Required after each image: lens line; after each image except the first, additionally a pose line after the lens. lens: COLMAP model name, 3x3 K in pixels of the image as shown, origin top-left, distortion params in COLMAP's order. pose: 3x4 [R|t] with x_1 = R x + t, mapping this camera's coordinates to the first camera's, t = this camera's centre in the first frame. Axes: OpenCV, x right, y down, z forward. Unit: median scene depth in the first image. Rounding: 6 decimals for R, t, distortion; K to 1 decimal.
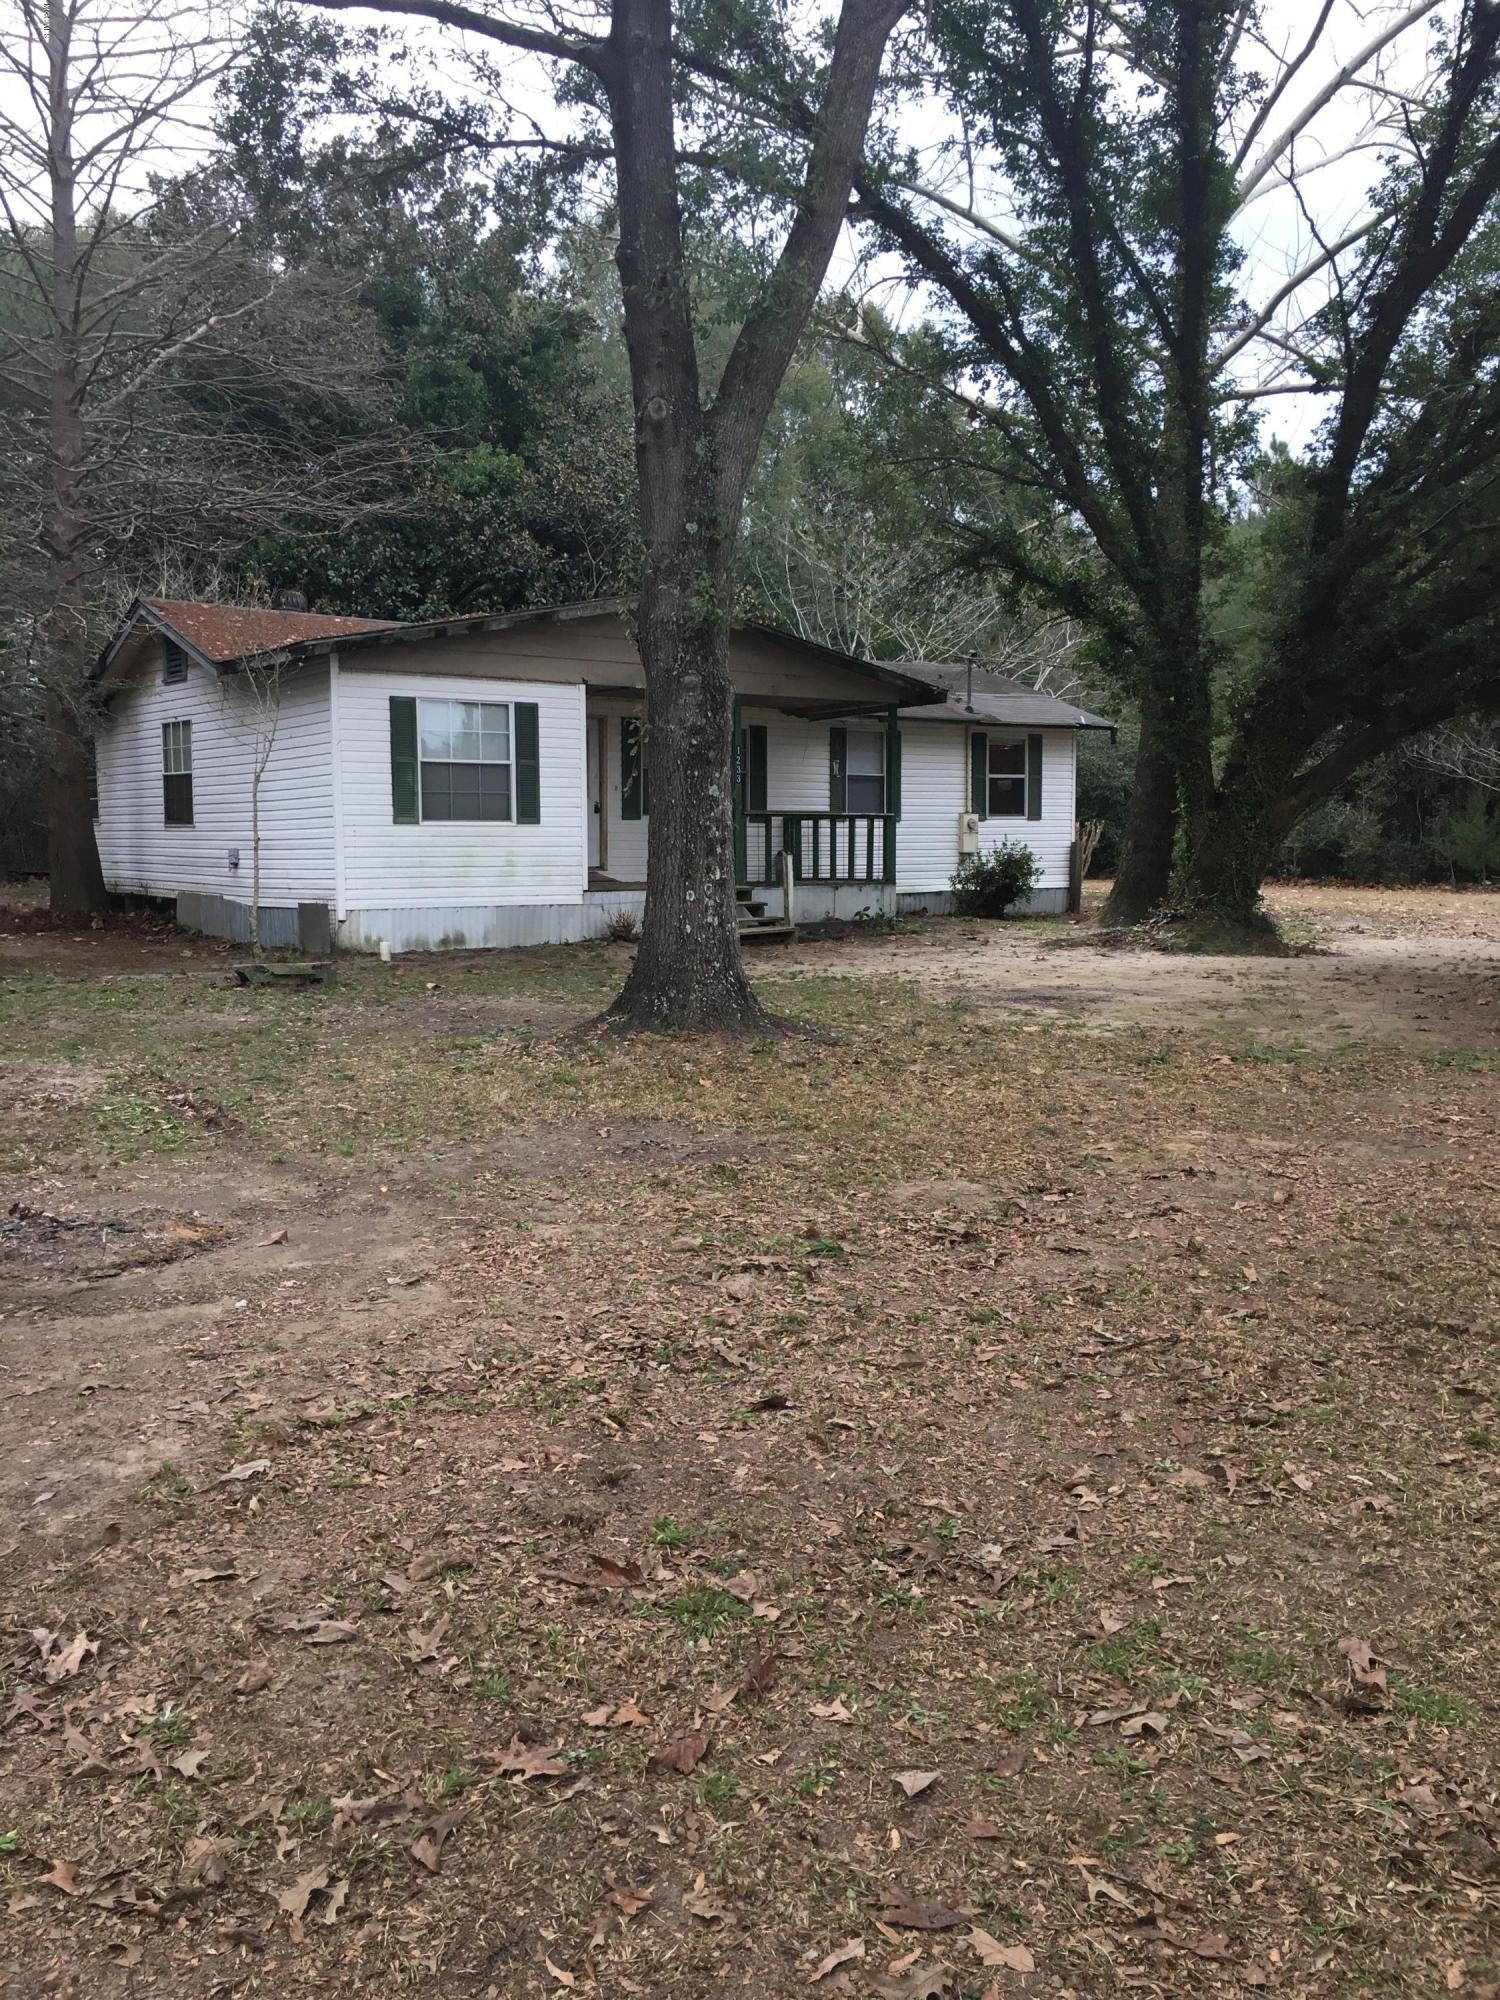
lens RADIAL K [[1697.1, 0, 750.0], [0, 1697.1, 1000.0], [0, 0, 1]] dist [0.047317, 0.005043]
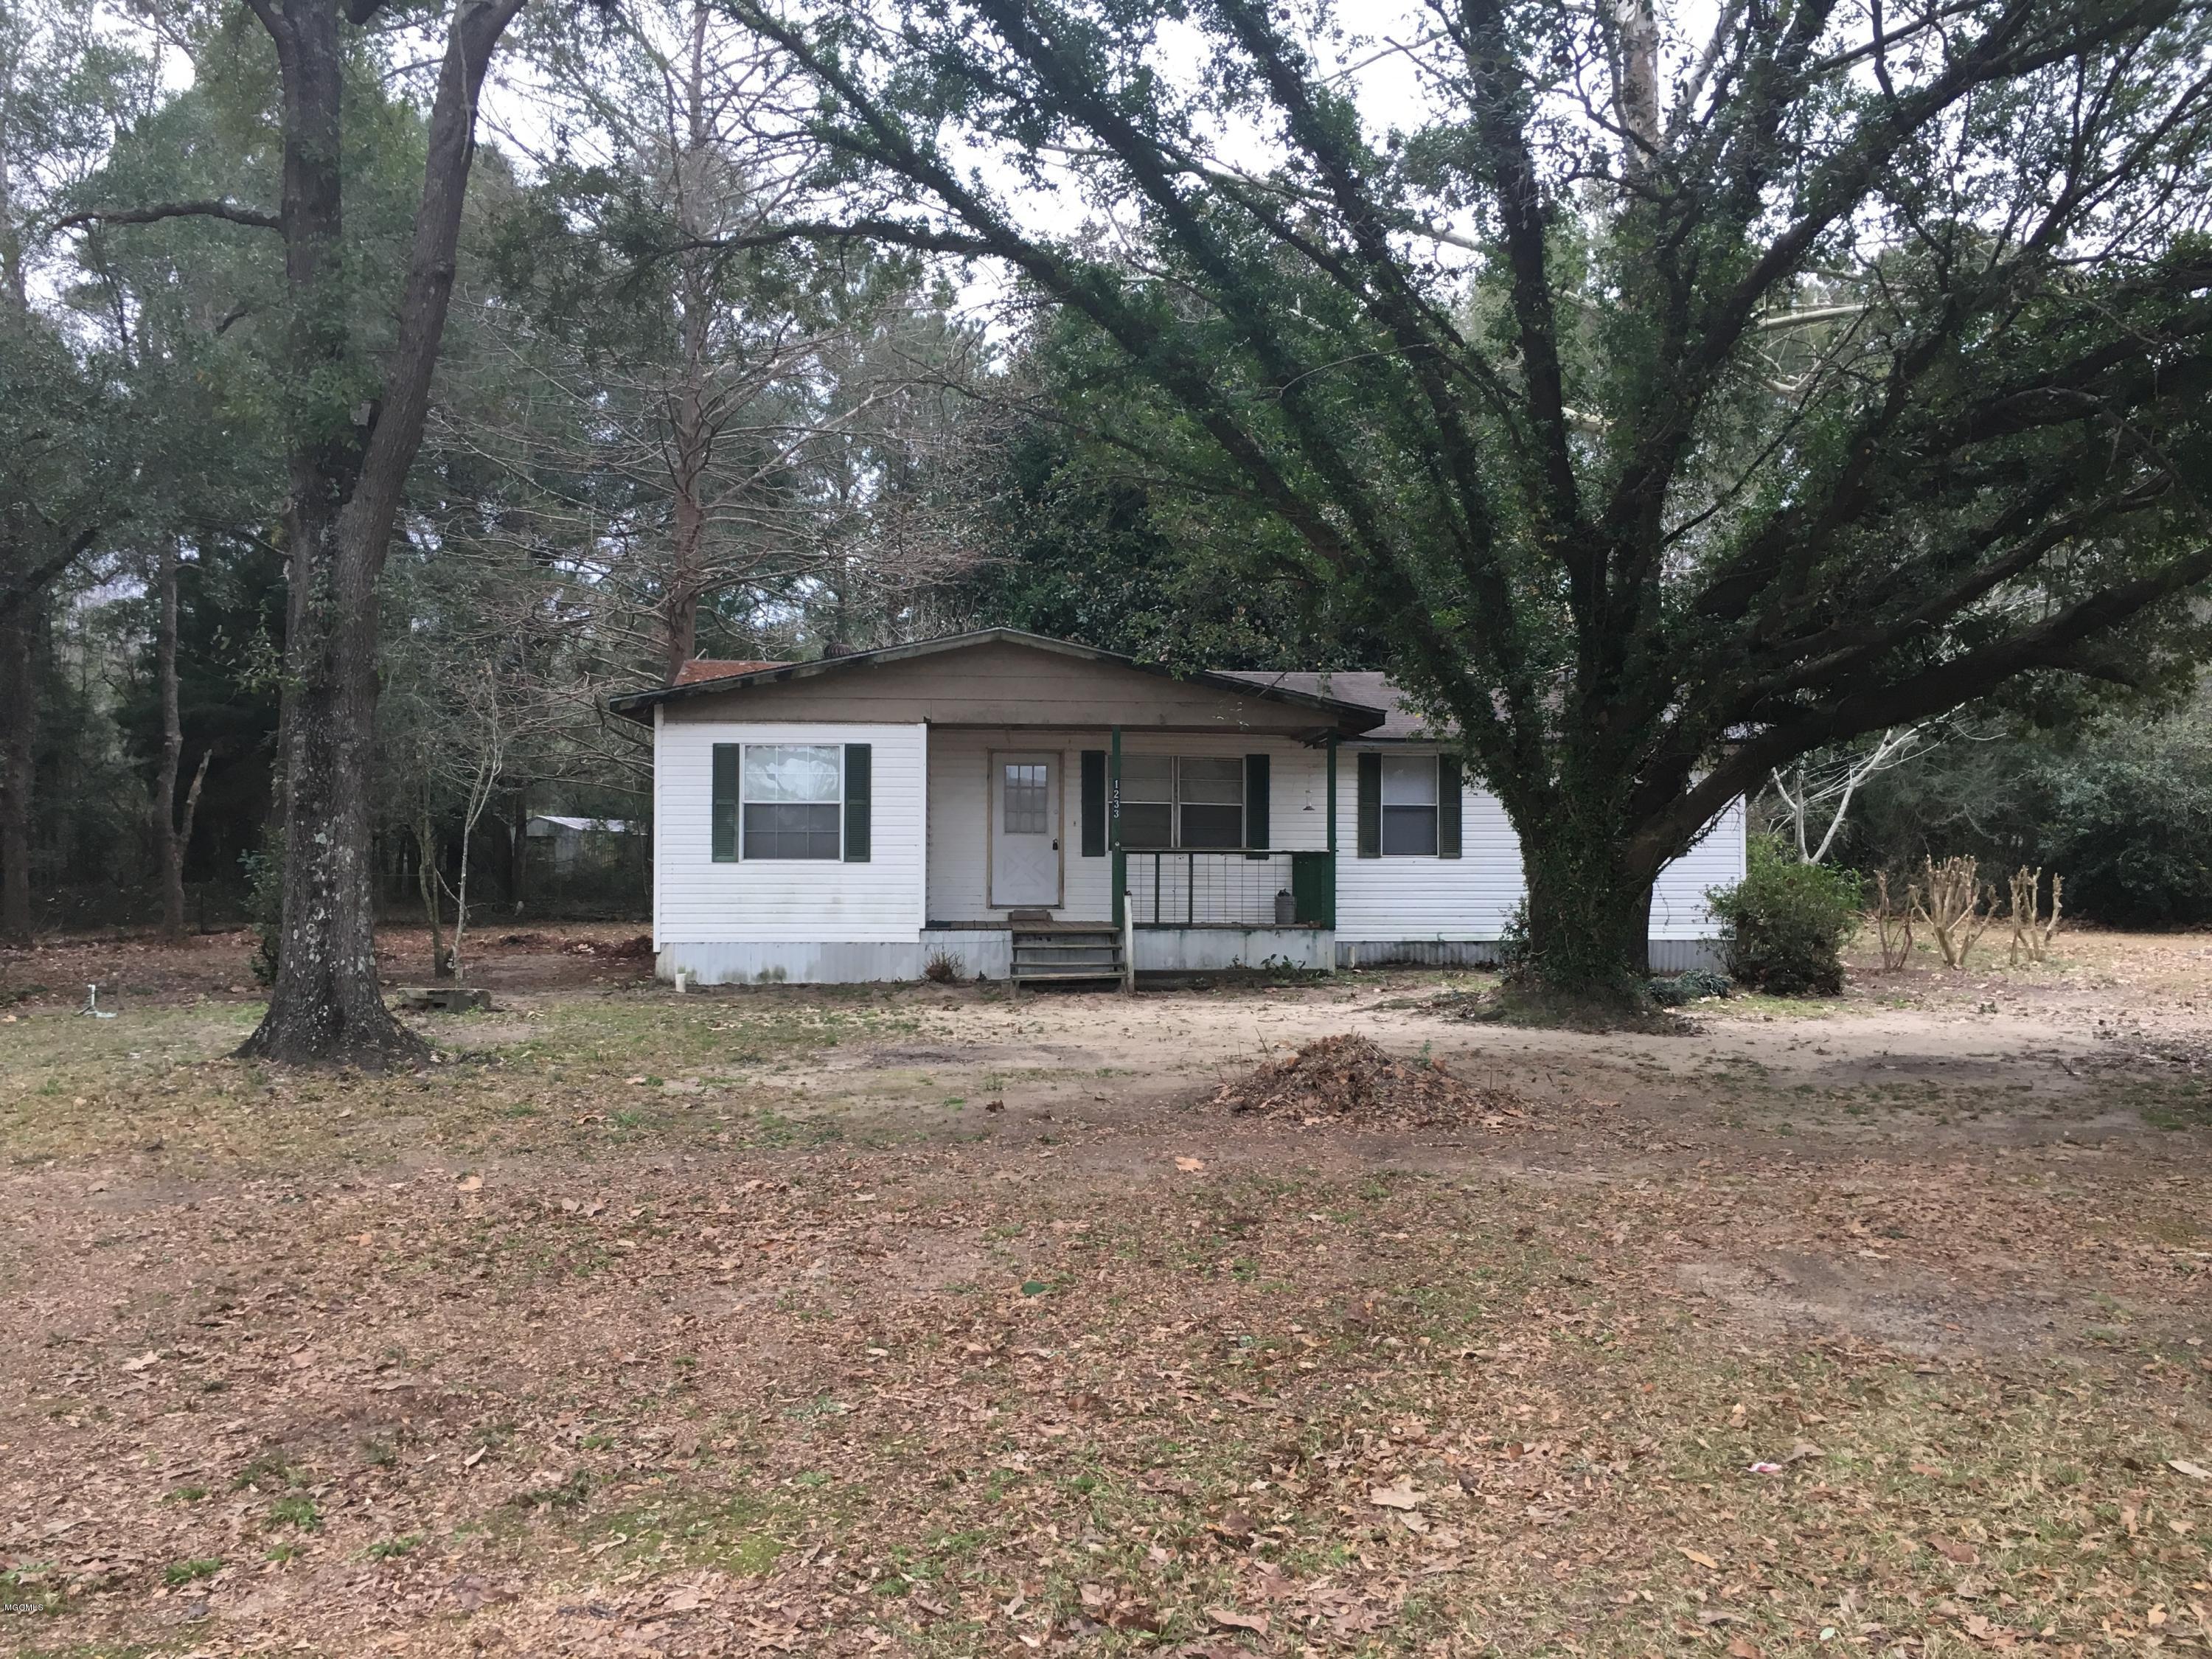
lens RADIAL K [[1877.0, 0, 1106.0], [0, 1877.0, 829.5], [0, 0, 1]] dist [0.047317, 0.005043]
pose [[0.852972, -0.006108, -0.521921, 0.580000], [-0.053985, 0.993536, -0.099854, -0.019498], [0.519158, 0.113349, 0.847129, 0.129536]]
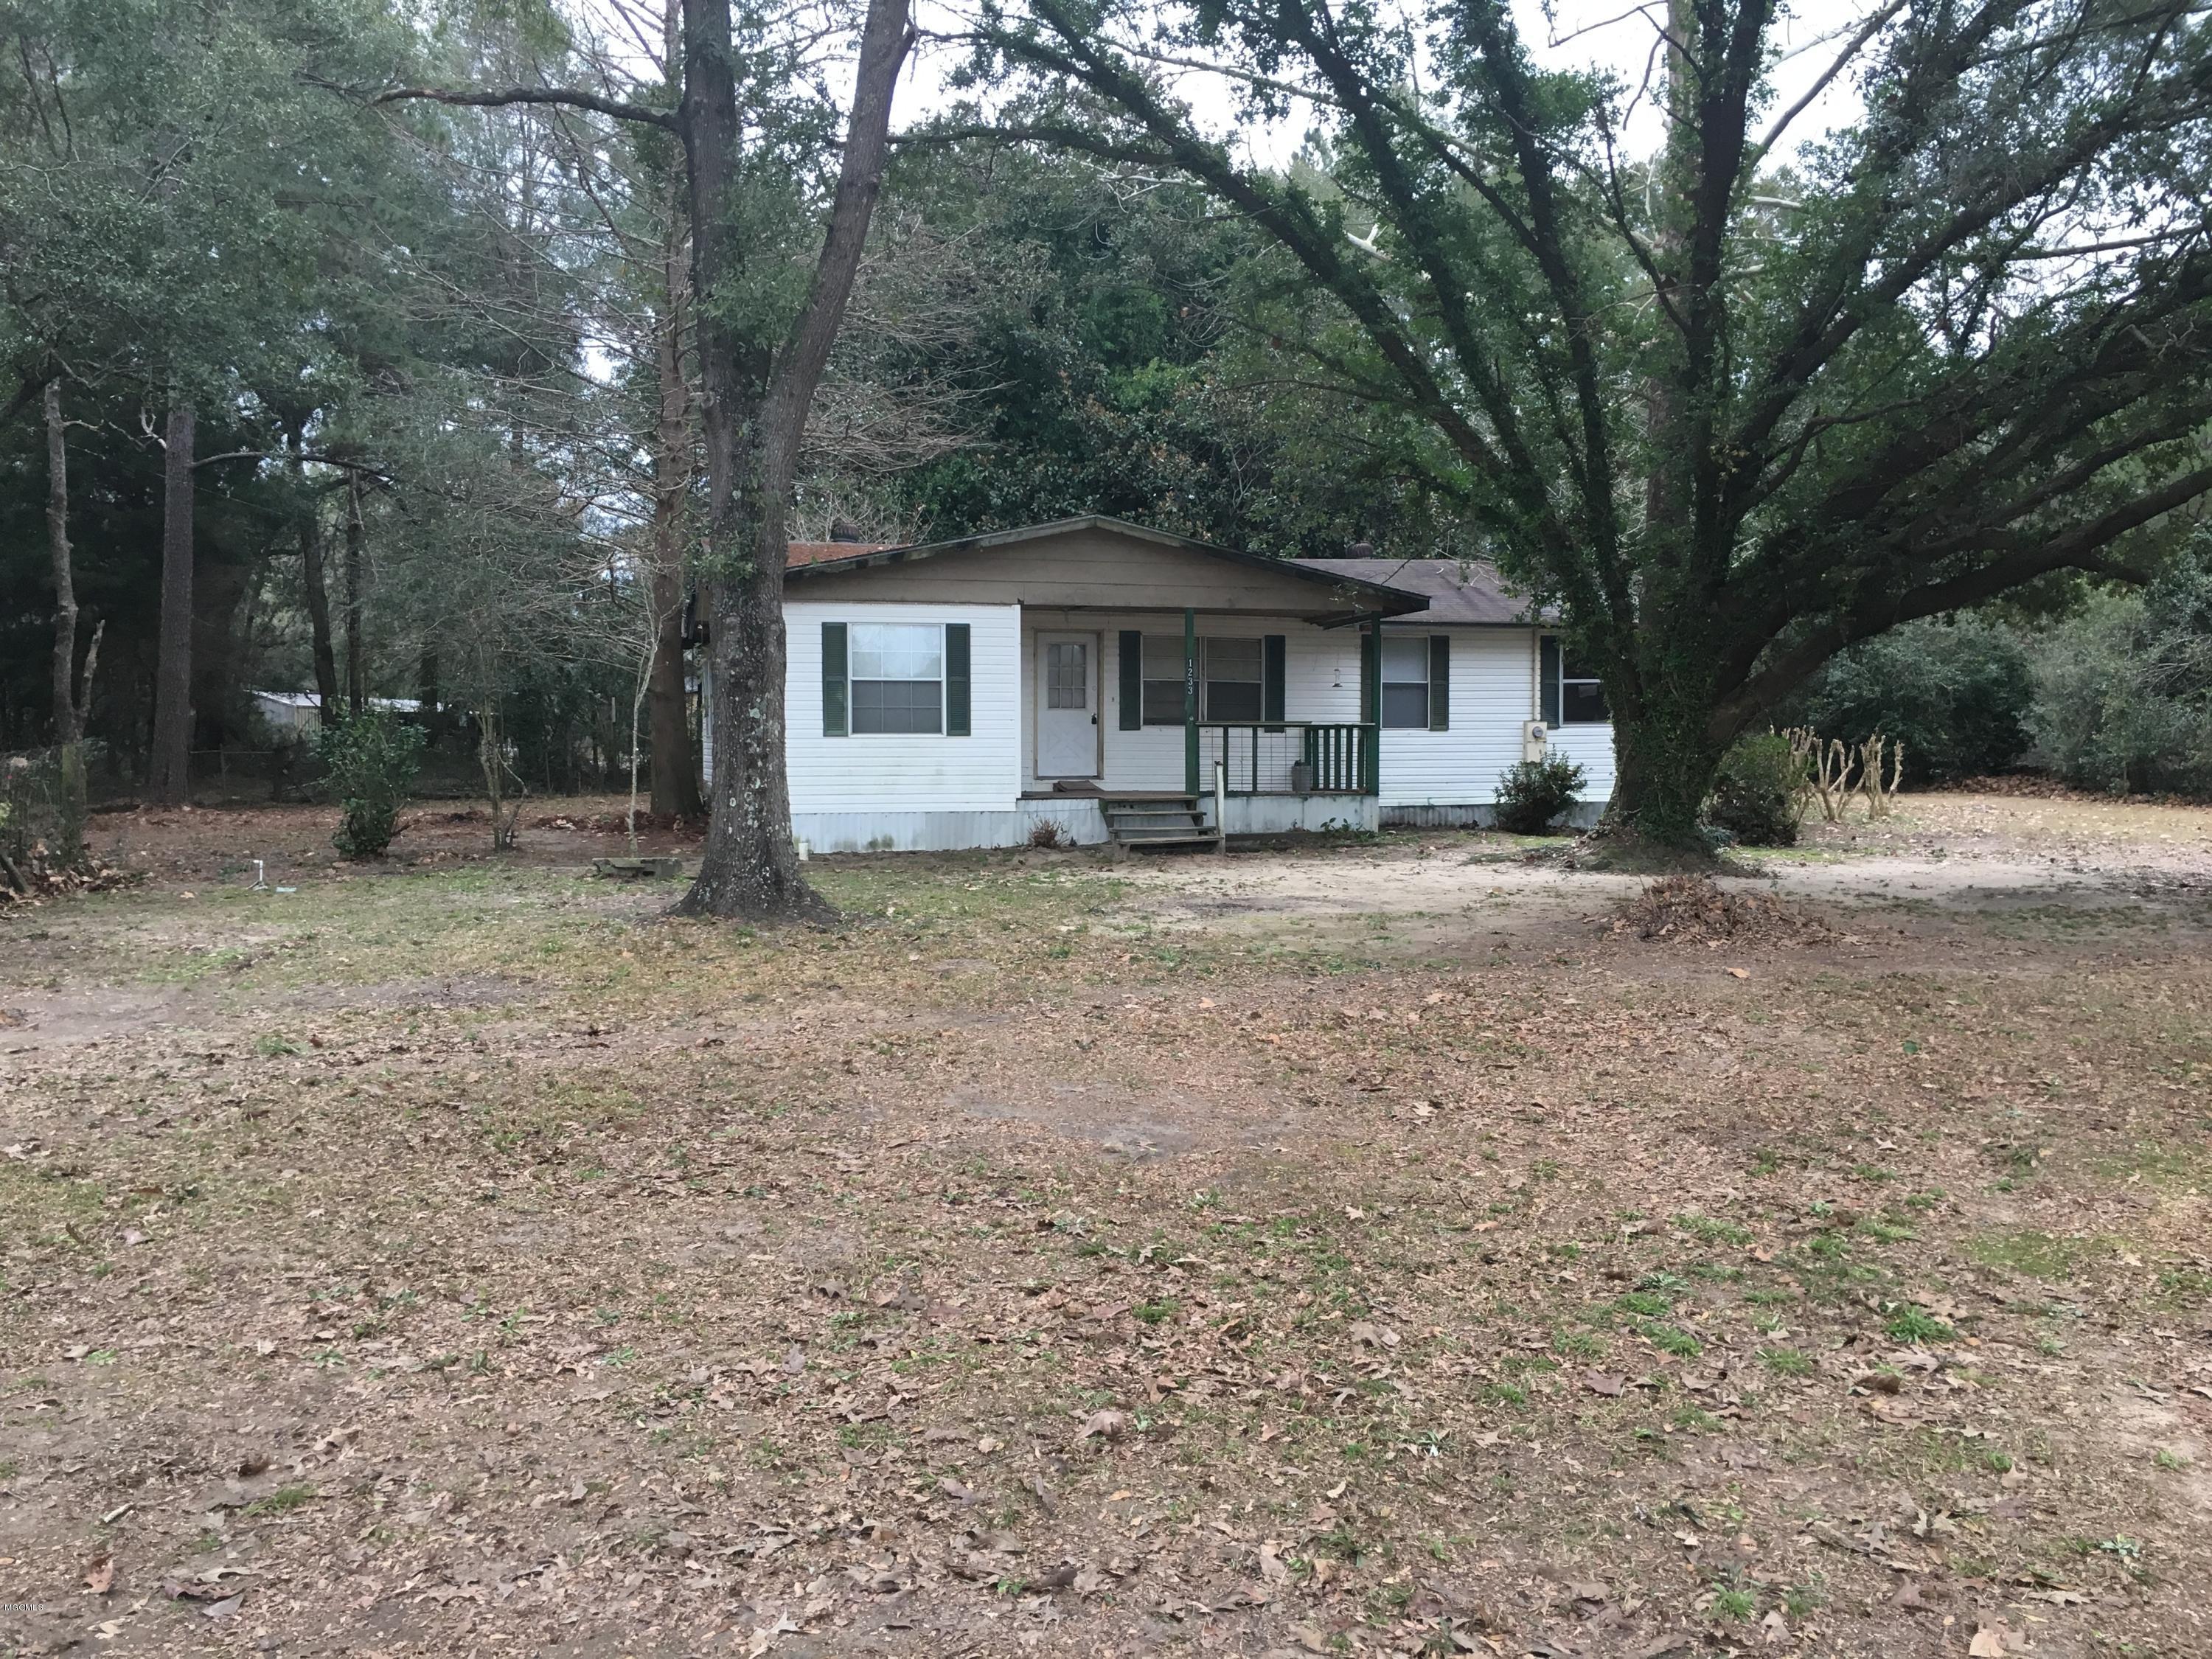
lens RADIAL K [[1877.0, 0, 1106.0], [0, 1877.0, 829.5], [0, 0, 1]] dist [0.047317, 0.005043]
pose [[0.938872, 0.015472, -0.343919, 0.365259], [-0.032119, 0.998569, -0.042759, 0.002759], [0.342765, 0.051192, 0.938025, -0.074399]]
